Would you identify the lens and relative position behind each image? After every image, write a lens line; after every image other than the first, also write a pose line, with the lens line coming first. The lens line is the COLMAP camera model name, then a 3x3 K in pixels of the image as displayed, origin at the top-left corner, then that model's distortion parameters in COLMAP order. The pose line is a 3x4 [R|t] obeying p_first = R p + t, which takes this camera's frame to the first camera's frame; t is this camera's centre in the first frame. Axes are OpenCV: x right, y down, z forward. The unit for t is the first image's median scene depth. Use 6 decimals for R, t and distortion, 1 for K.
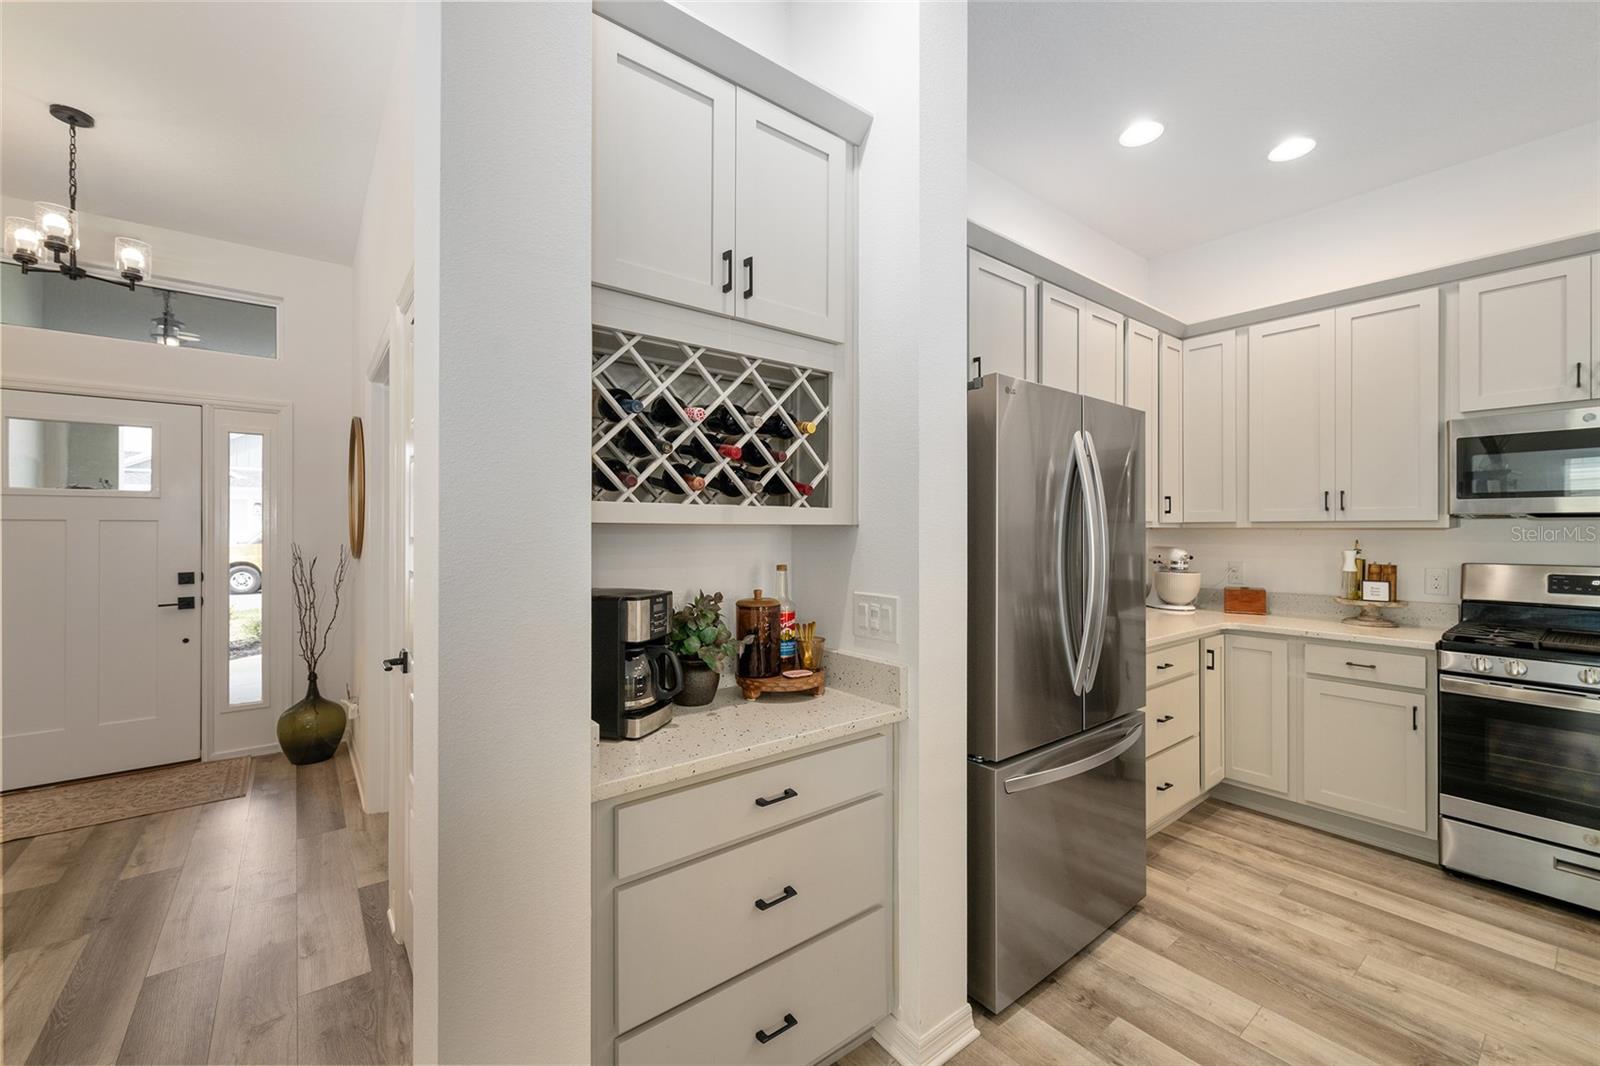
lens RADIAL K [[647.8, 0, 804.2], [0, 647.8, 528.3], [0, 0, 1]] dist [0.012118, 0.000469]
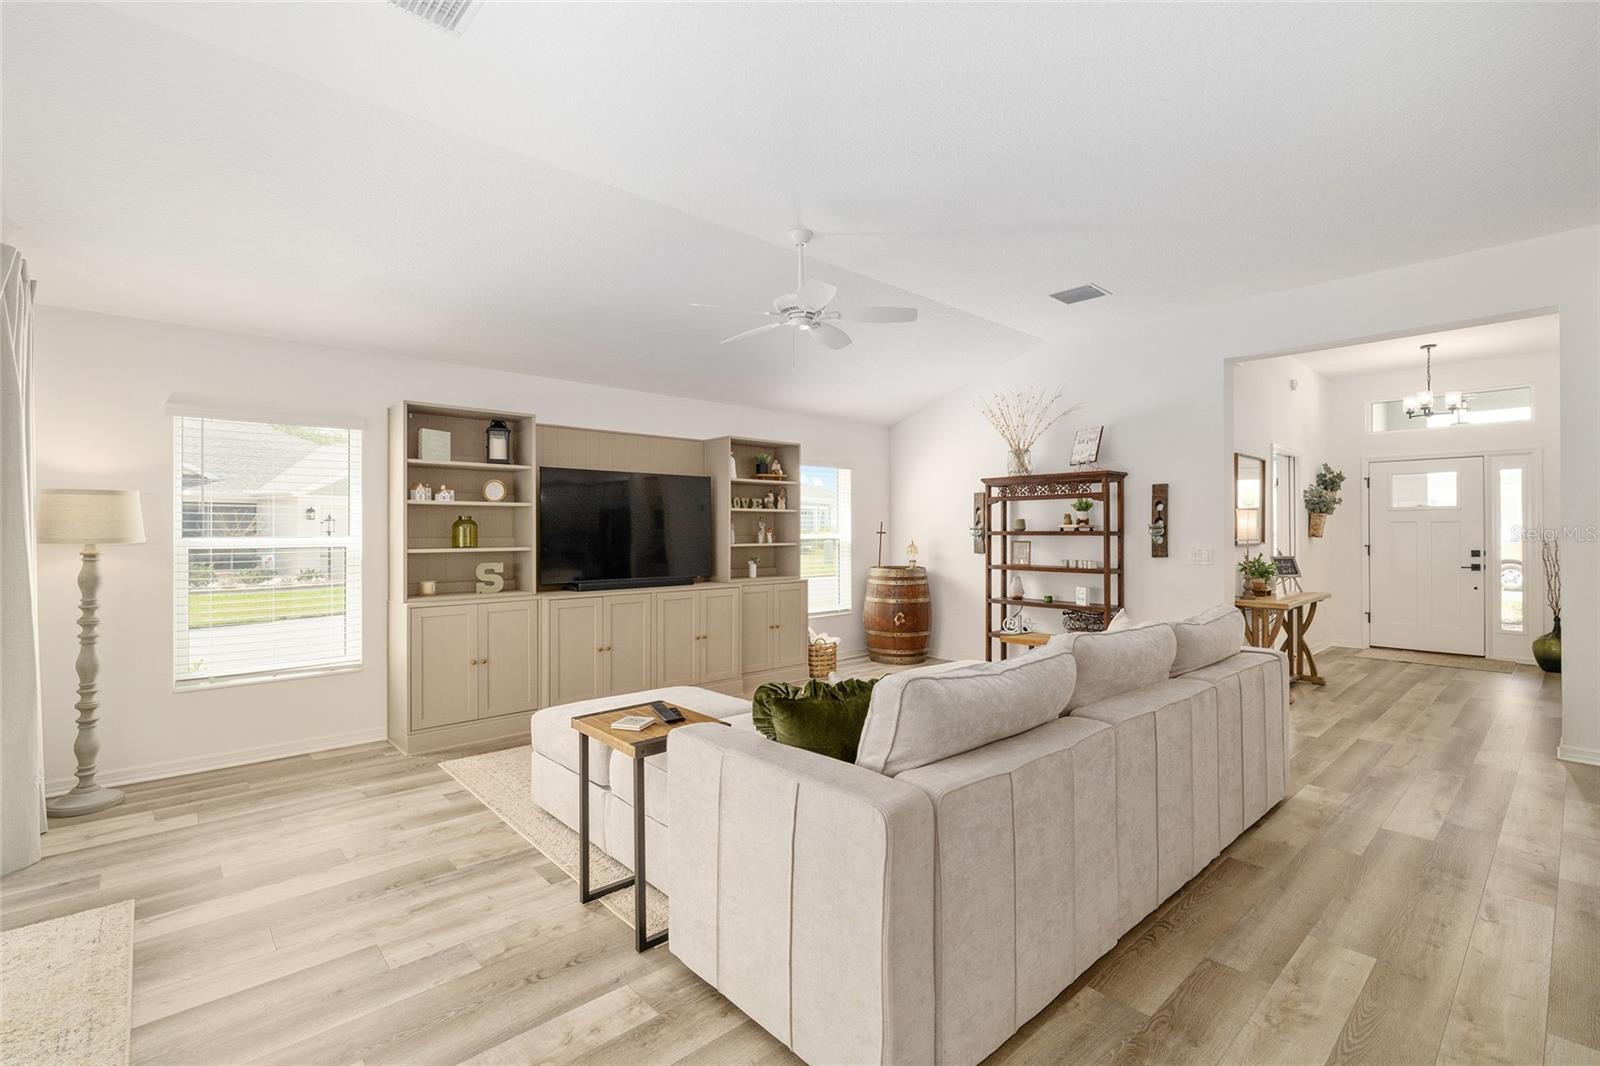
lens RADIAL K [[715.9, 0, 797.1], [0, 715.9, 532.2], [0, 0, 1]] dist [0.008969, 0.000923]
pose [[0.077995, -0.011208, -0.996891, 0.308206], [0.001137, 0.999937, -0.011153, 0.012433], [0.996953, -0.000263, 0.078002, -0.350704]]
